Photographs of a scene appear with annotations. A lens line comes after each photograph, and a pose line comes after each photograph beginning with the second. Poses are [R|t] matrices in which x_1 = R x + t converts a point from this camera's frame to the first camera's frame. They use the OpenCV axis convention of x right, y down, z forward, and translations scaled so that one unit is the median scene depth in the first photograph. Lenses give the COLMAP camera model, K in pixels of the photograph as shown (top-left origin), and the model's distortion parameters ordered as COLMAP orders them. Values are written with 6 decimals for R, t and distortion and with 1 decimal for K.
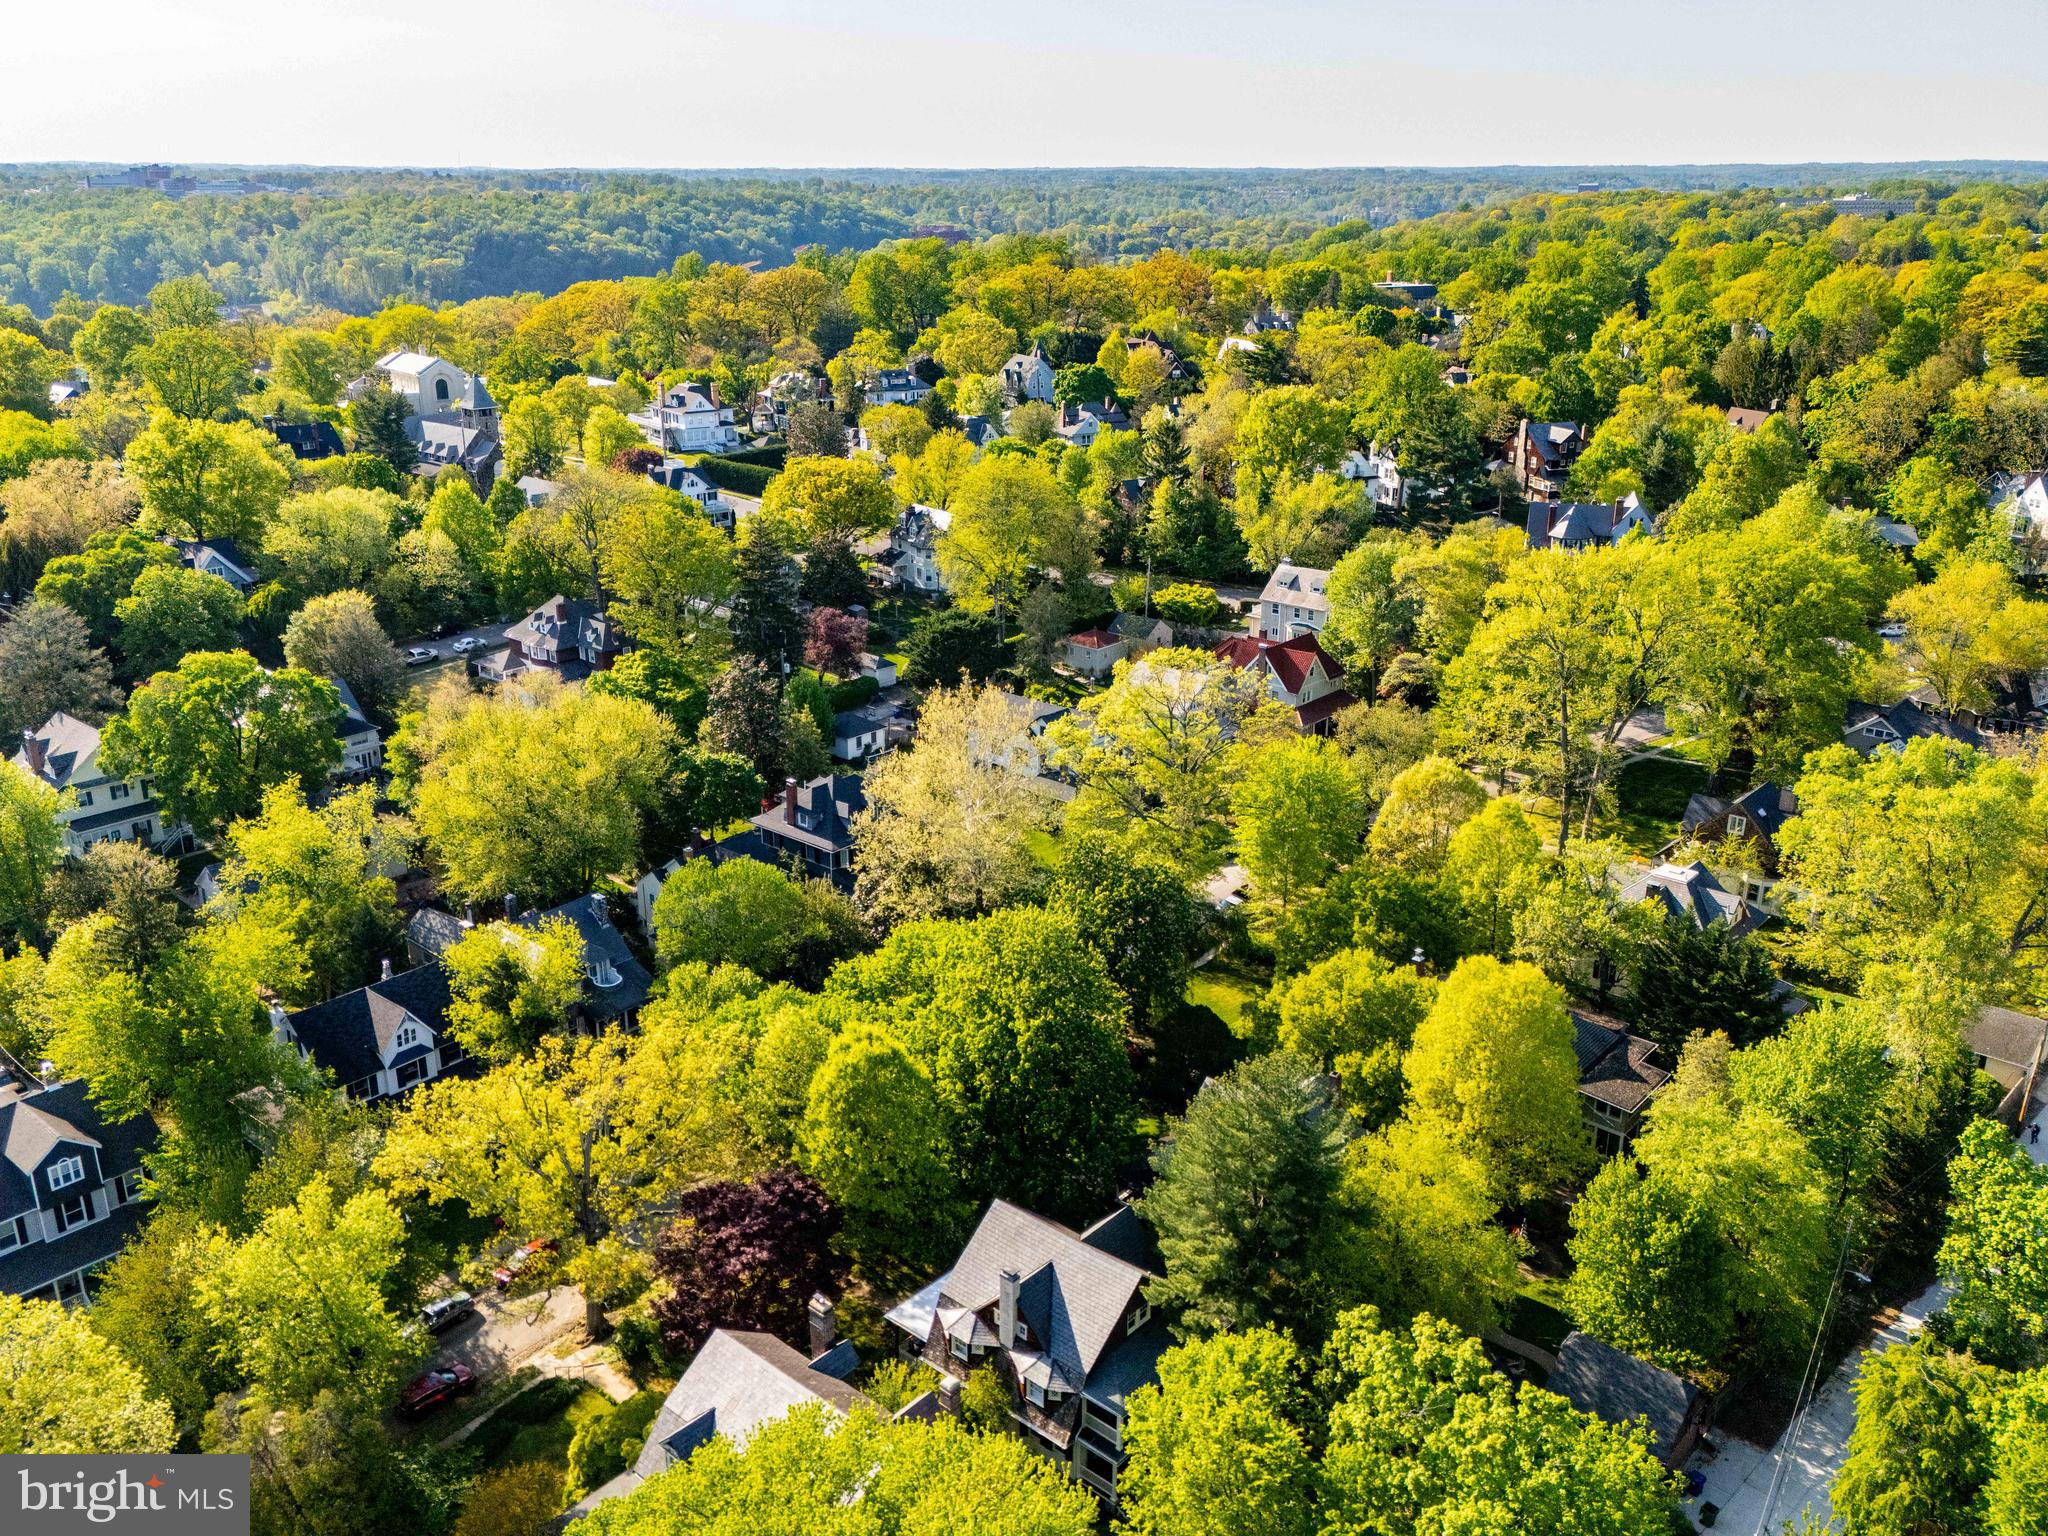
lens RADIAL K [[1749.6, 0, 1002.1], [0, 1749.6, 716.8], [0, 0, 1]] dist [0.081799, -0.101515]
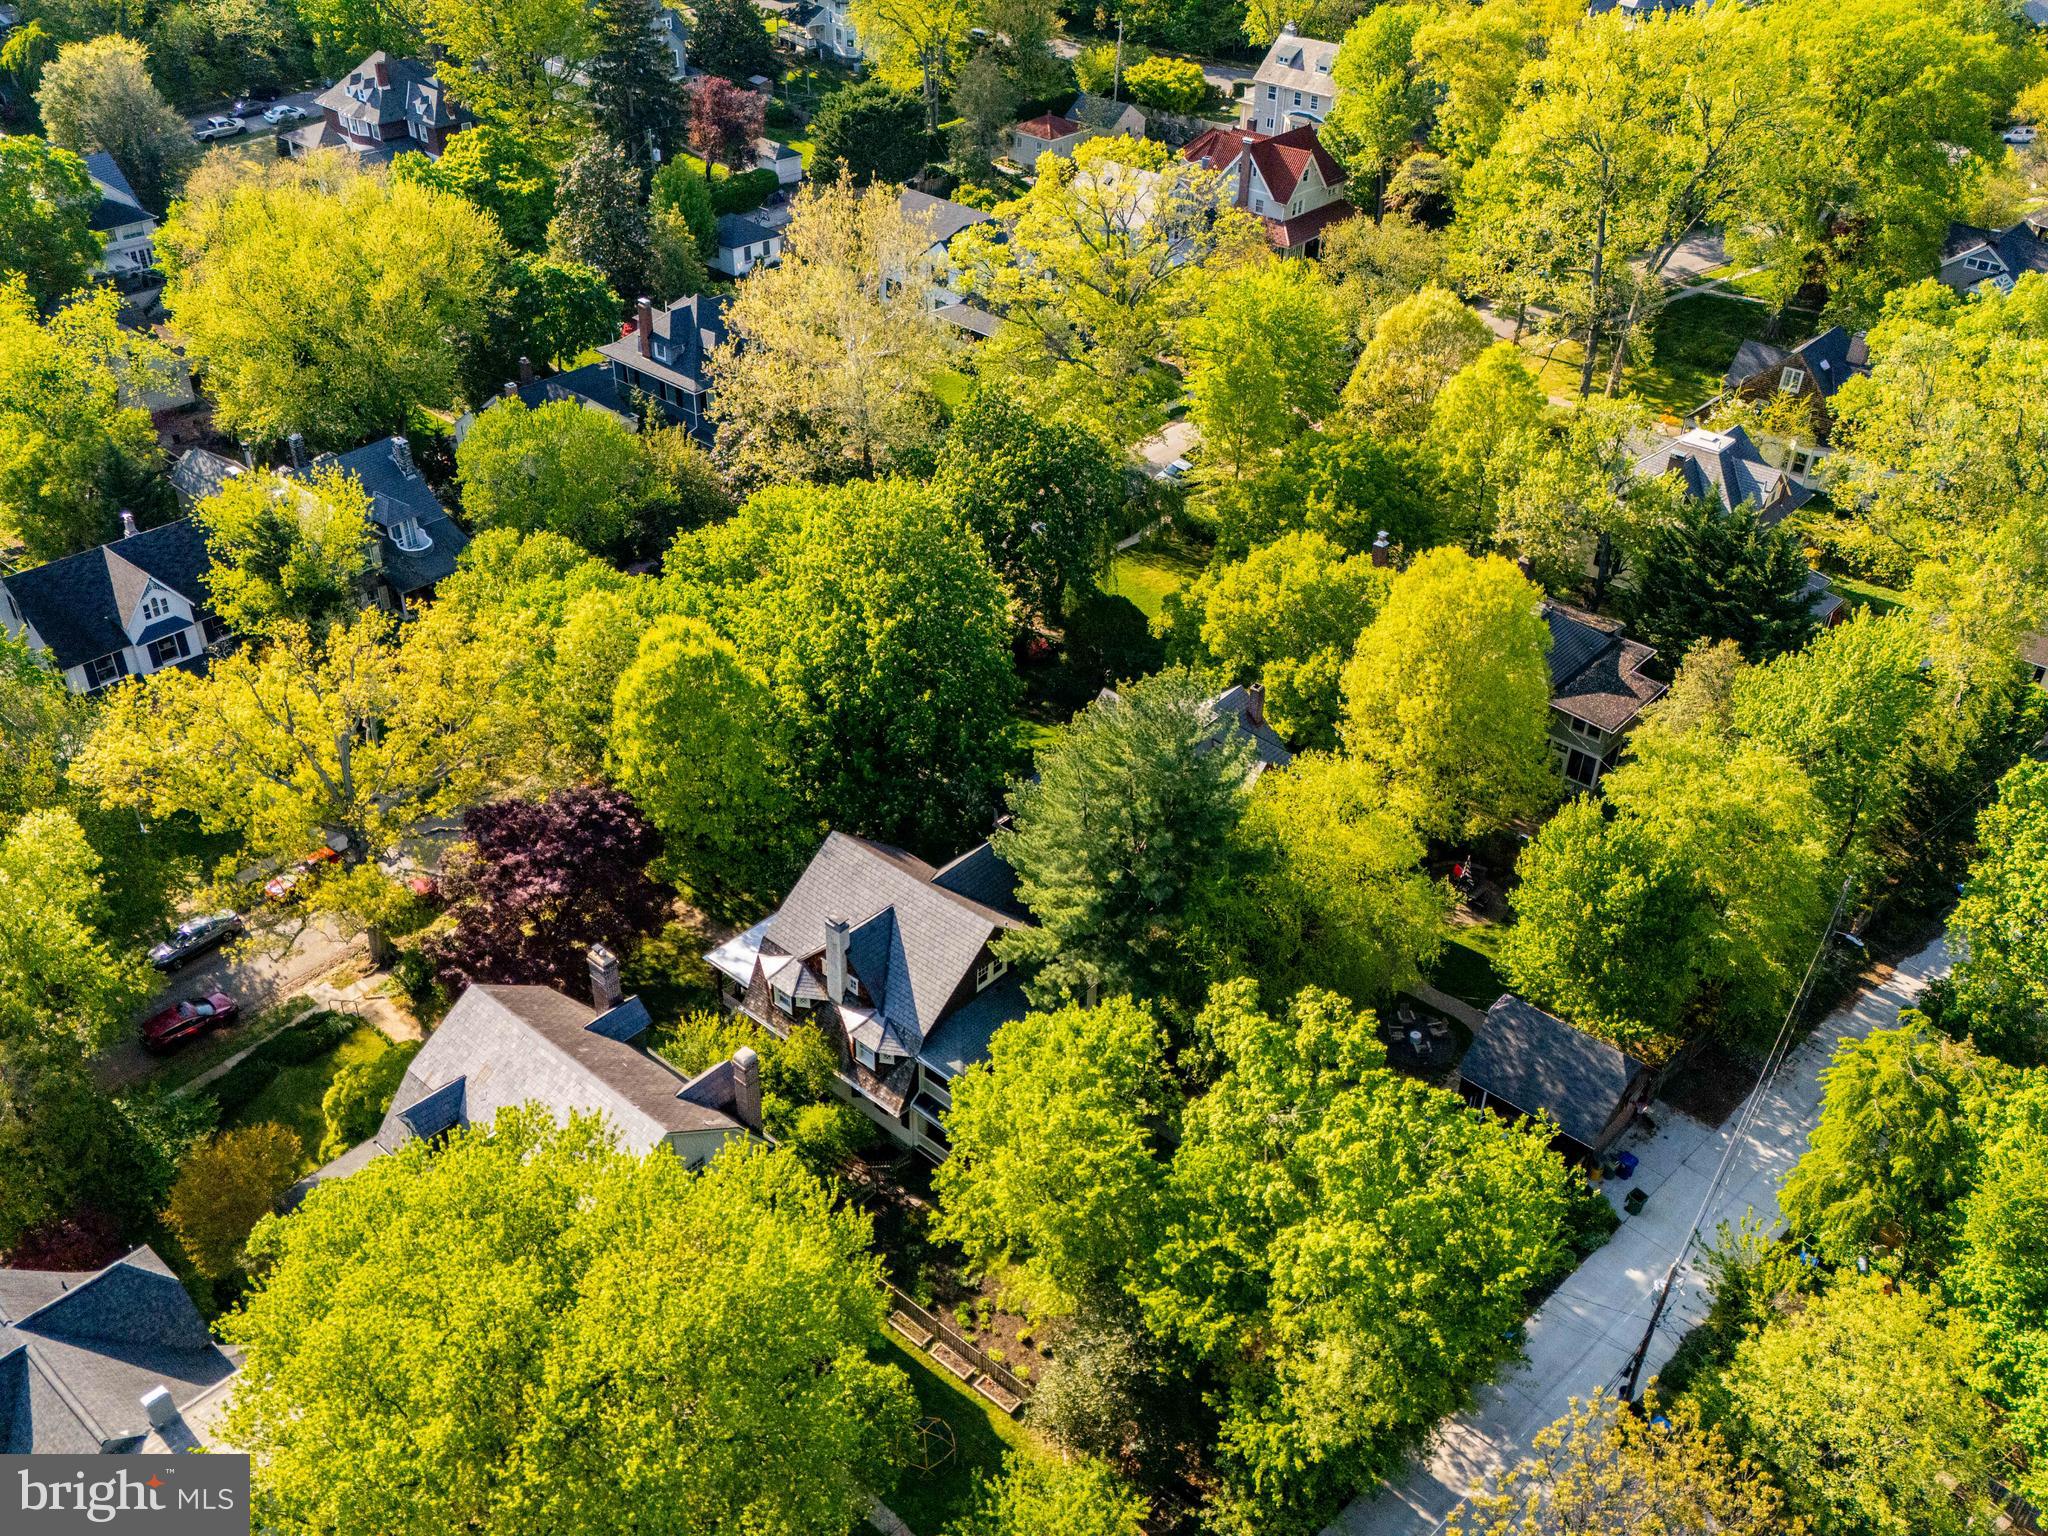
lens RADIAL K [[1880.9, 0, 1024.0], [0, 1880.9, 768.0], [0, 0, 1]] dist [0.069253, -0.072774]
pose [[0.999726, 0.019294, 0.013233, 0.059849], [-0.022188, 0.961257, 0.274758, -0.000348], [-0.007420, -0.274977, 0.961422, 0.123551]]
